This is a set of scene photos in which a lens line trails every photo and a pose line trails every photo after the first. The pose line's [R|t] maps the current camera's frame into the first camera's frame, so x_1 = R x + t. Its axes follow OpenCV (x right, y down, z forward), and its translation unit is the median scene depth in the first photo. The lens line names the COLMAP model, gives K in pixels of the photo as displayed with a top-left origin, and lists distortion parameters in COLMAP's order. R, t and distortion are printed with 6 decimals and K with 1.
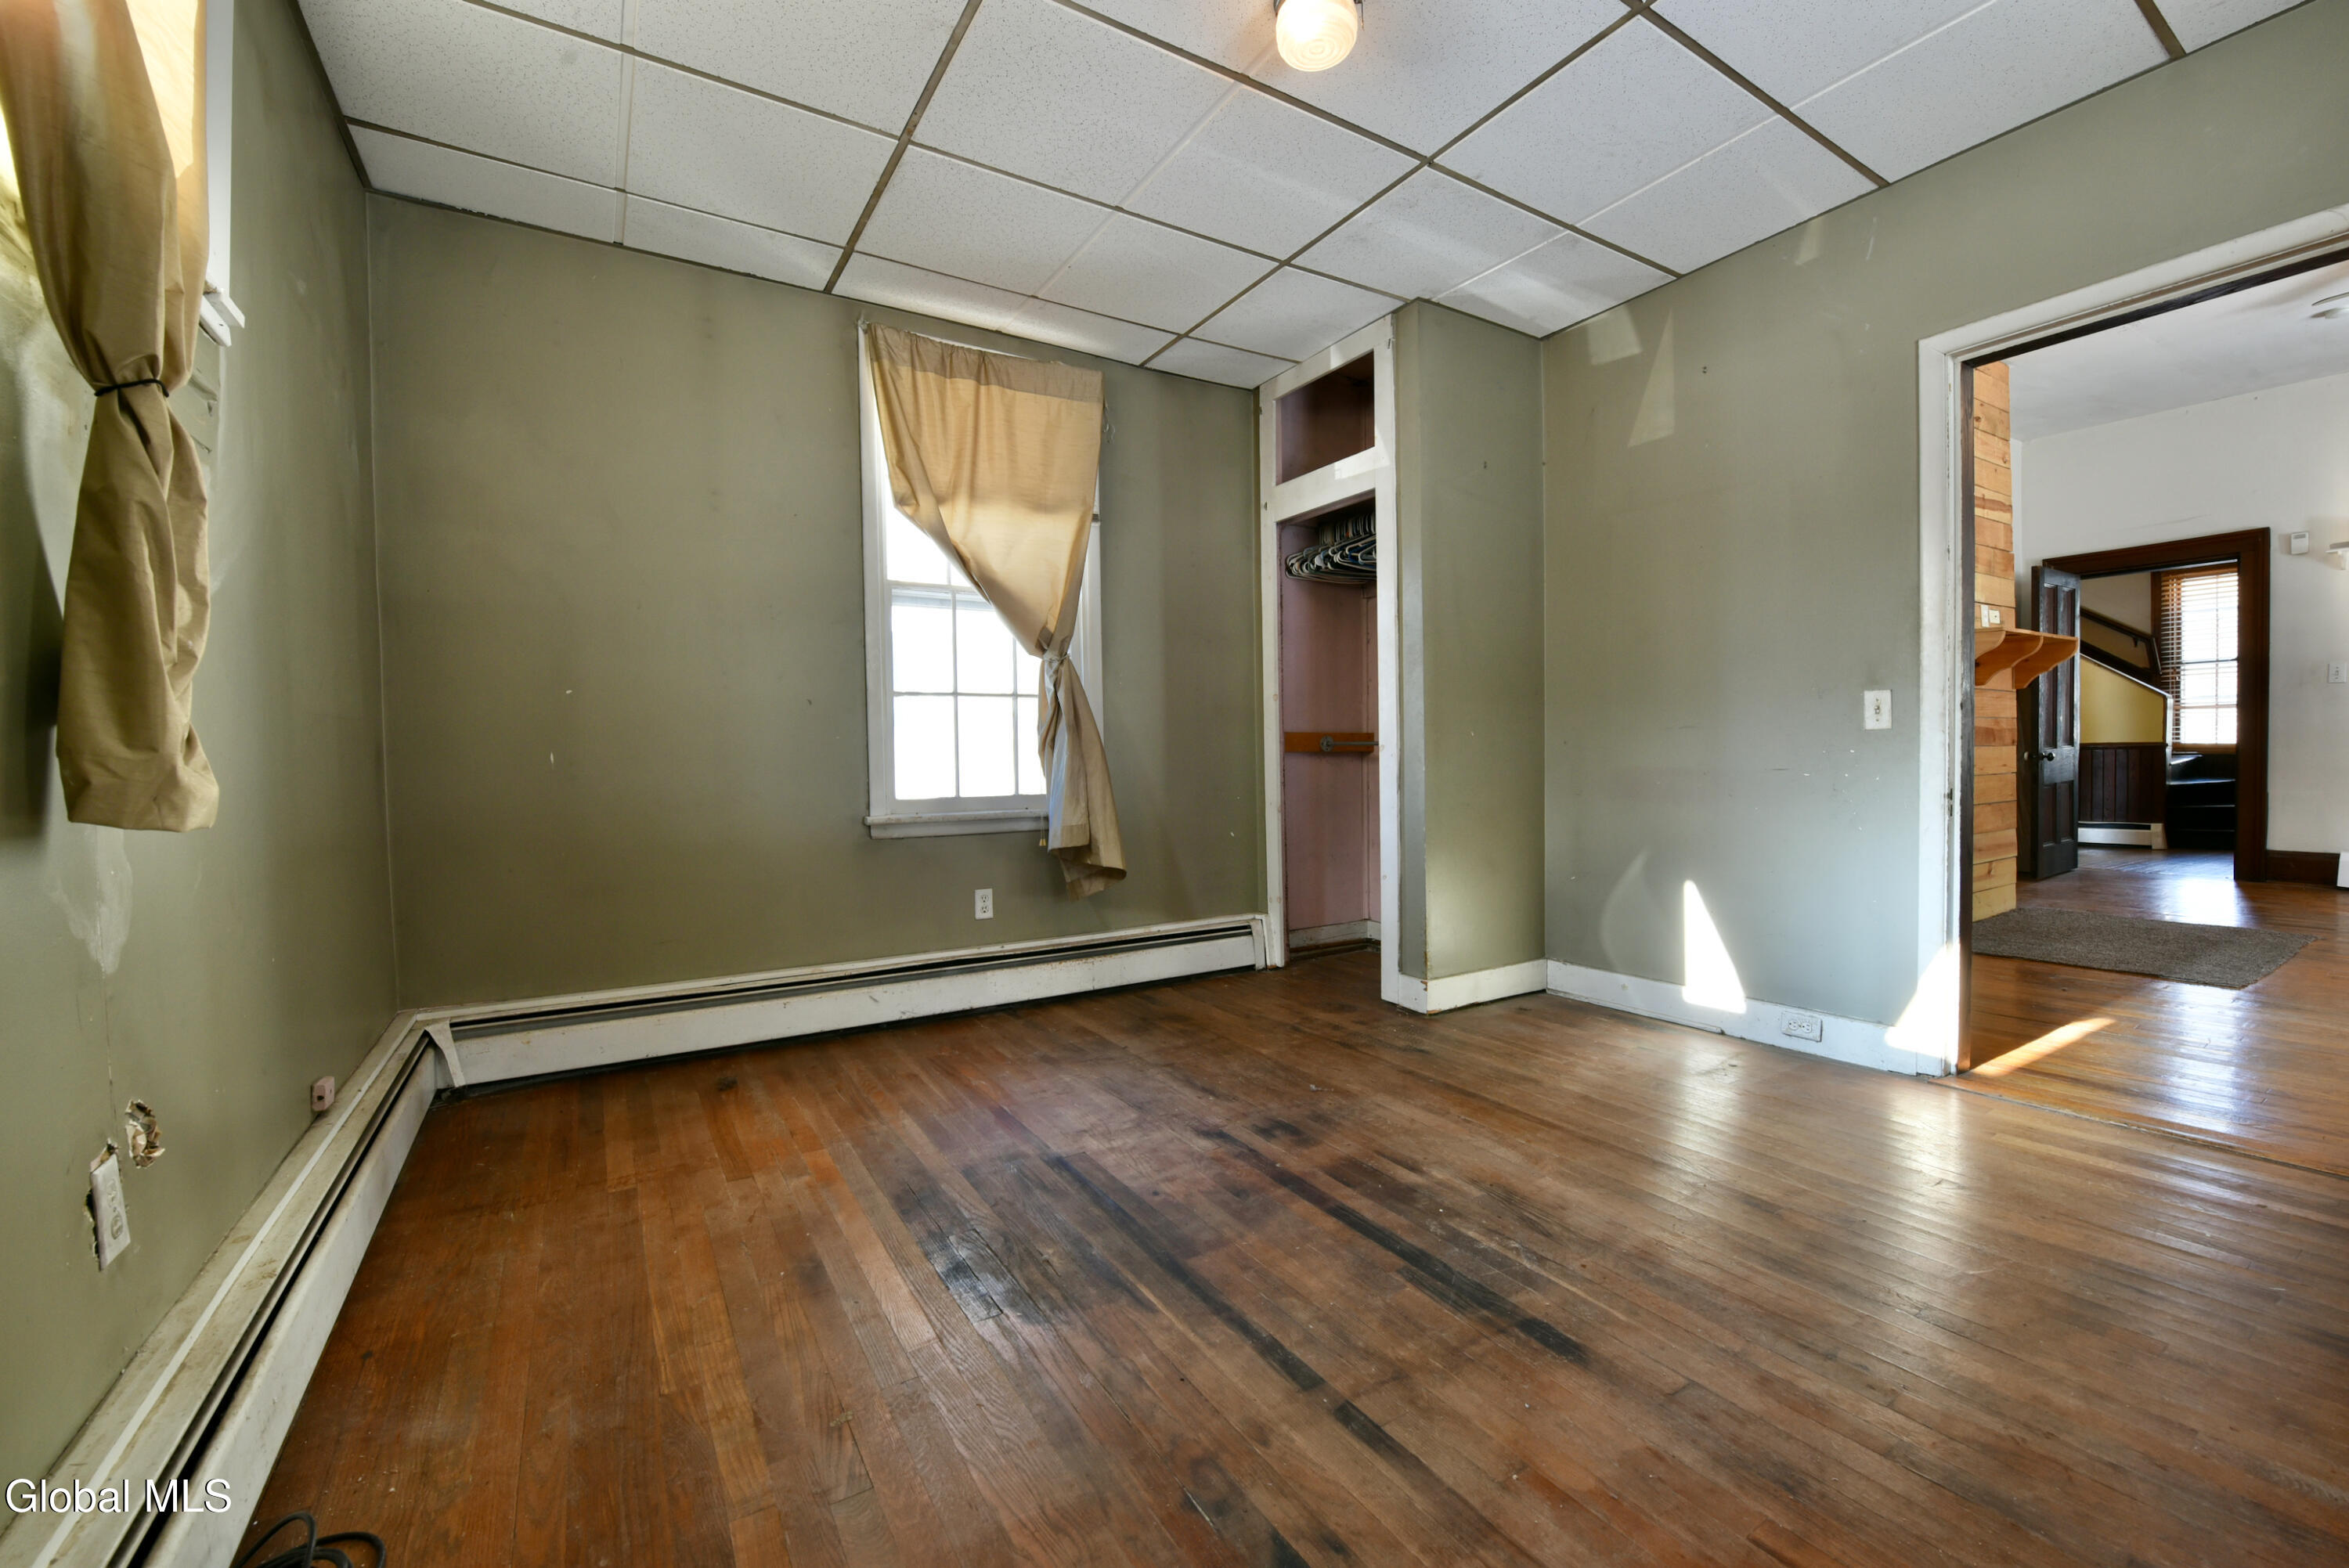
lens RADIAL K [[967.4, 0, 1177.2], [0, 967.4, 784.2], [0, 0, 1]] dist [-0.016408, -0.001358]
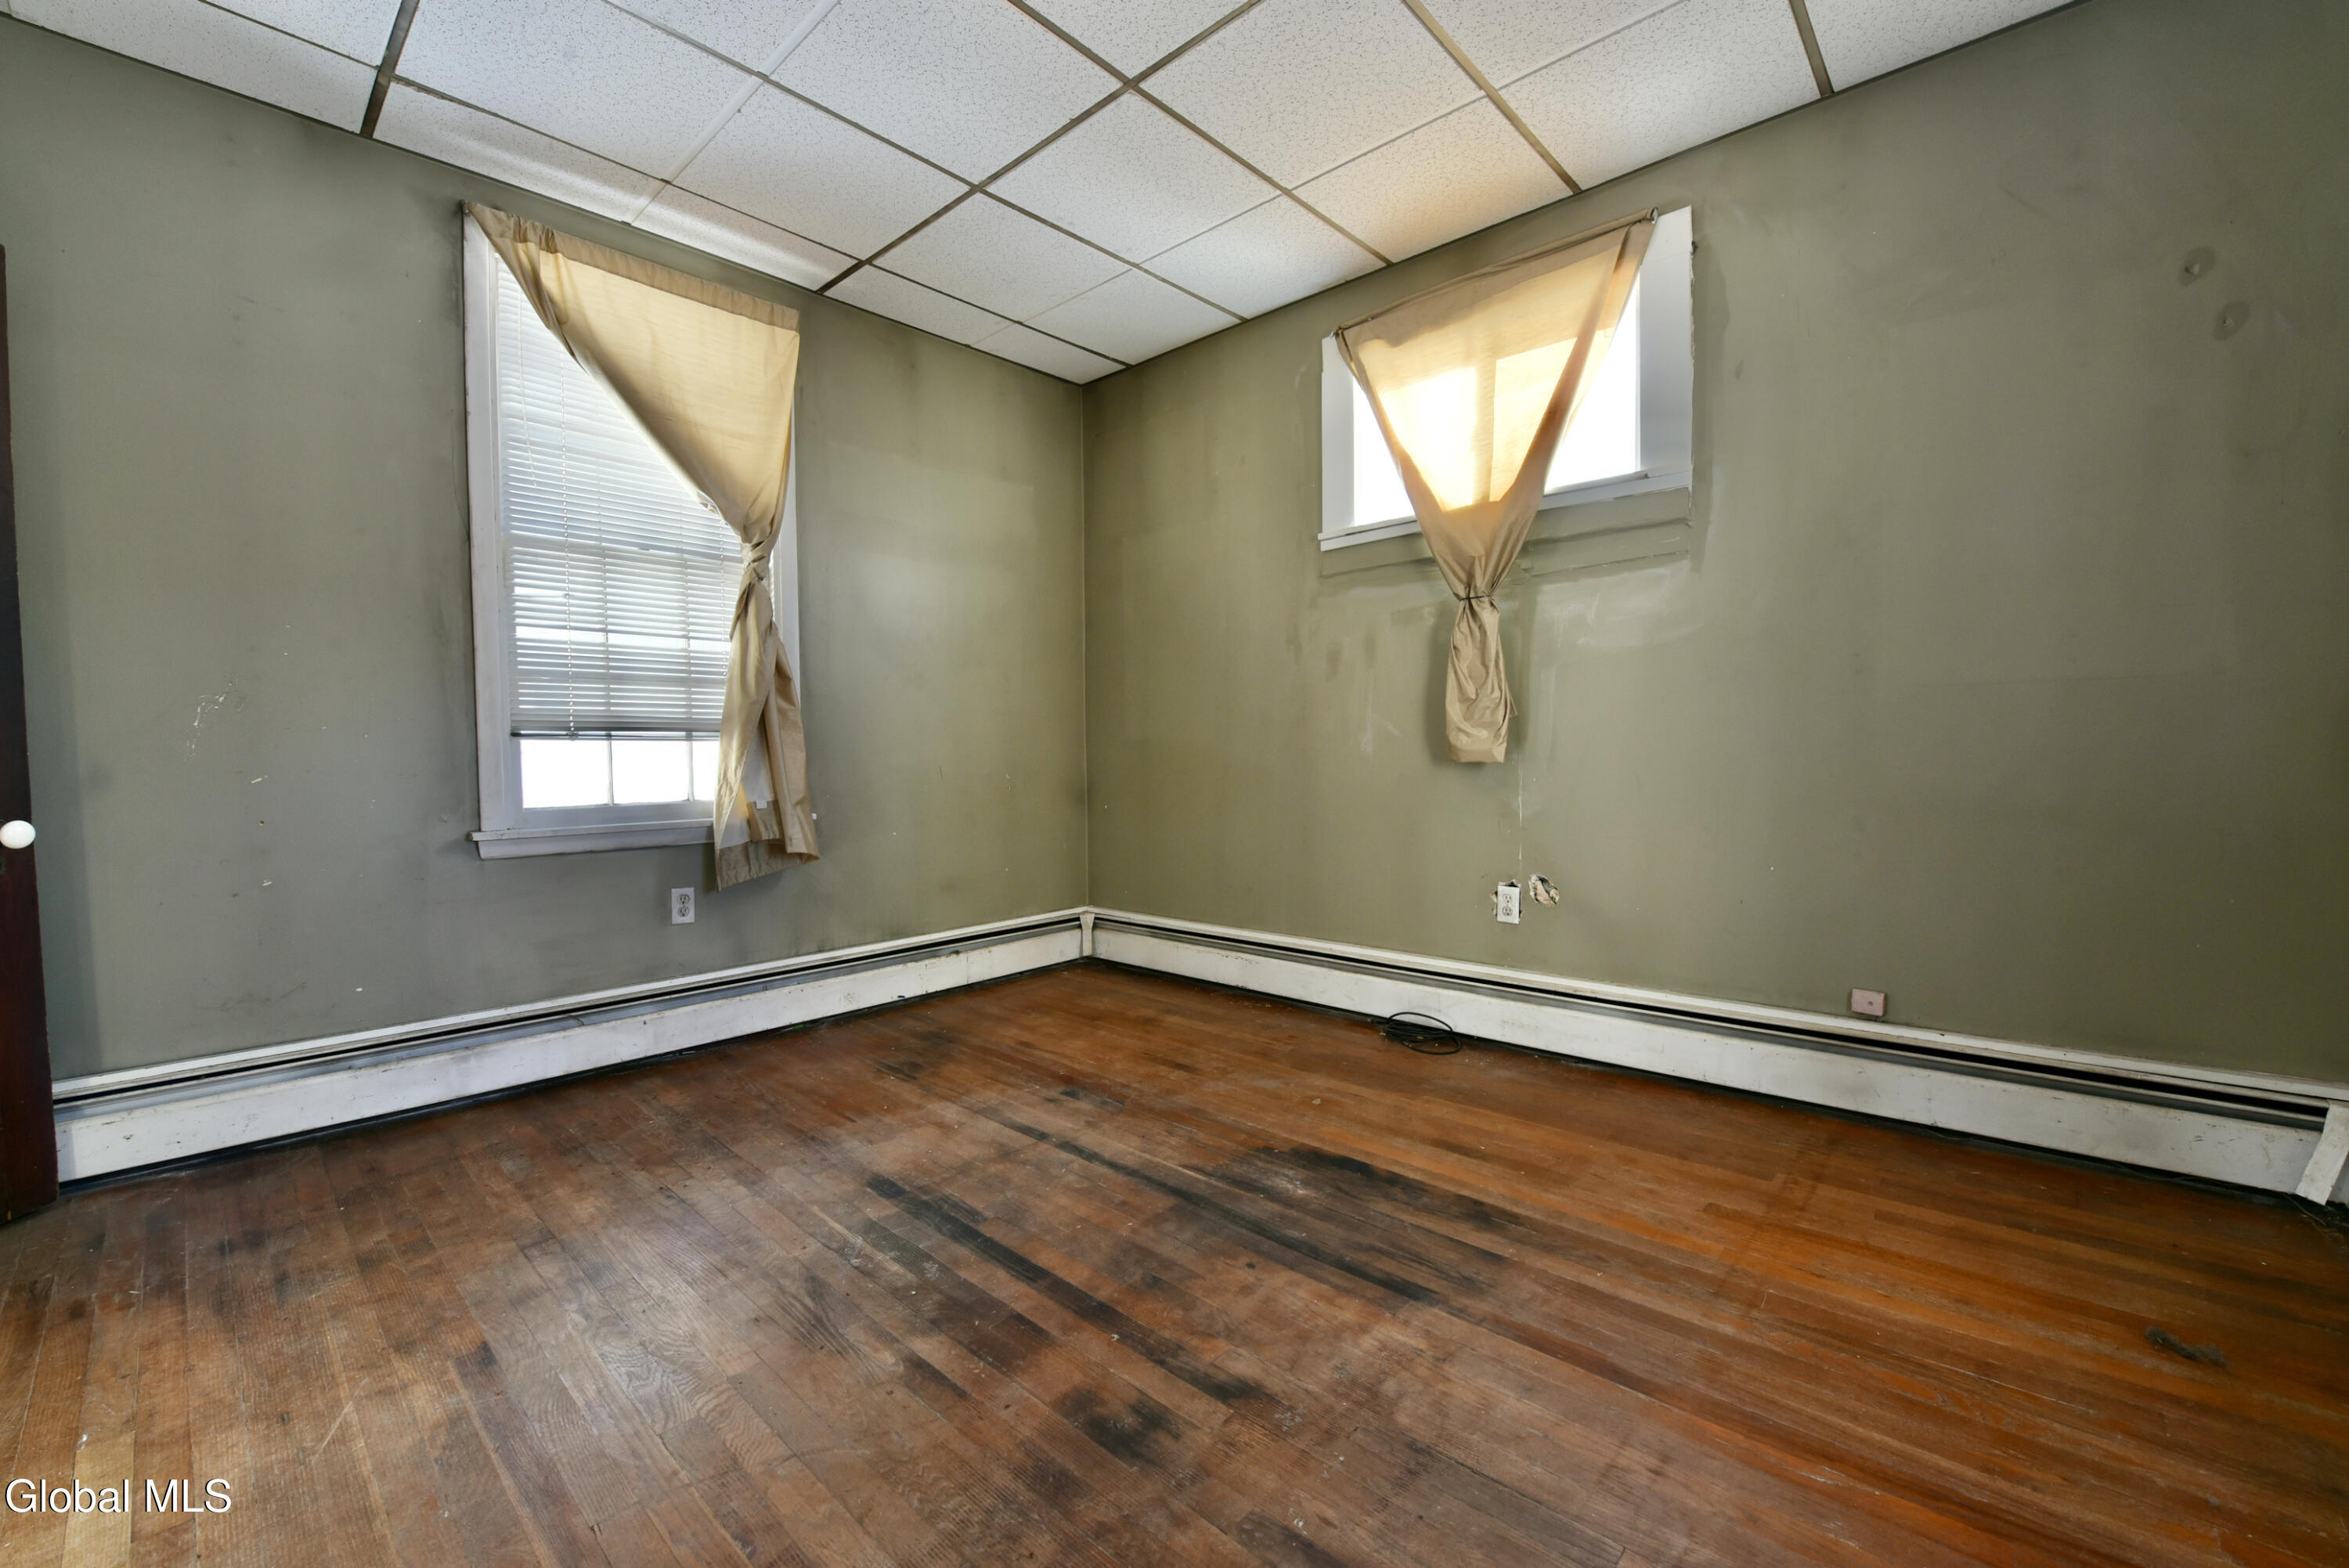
lens RADIAL K [[967.4, 0, 1179.0], [0, 967.4, 784.7], [0, 0, 1]] dist [-0.016408, -0.001358]
pose [[-0.964051, 0.040069, -0.262679, 0.250730], [0.020351, 0.996795, 0.077363, -0.062932], [0.264937, 0.069236, -0.961777, 1.823910]]
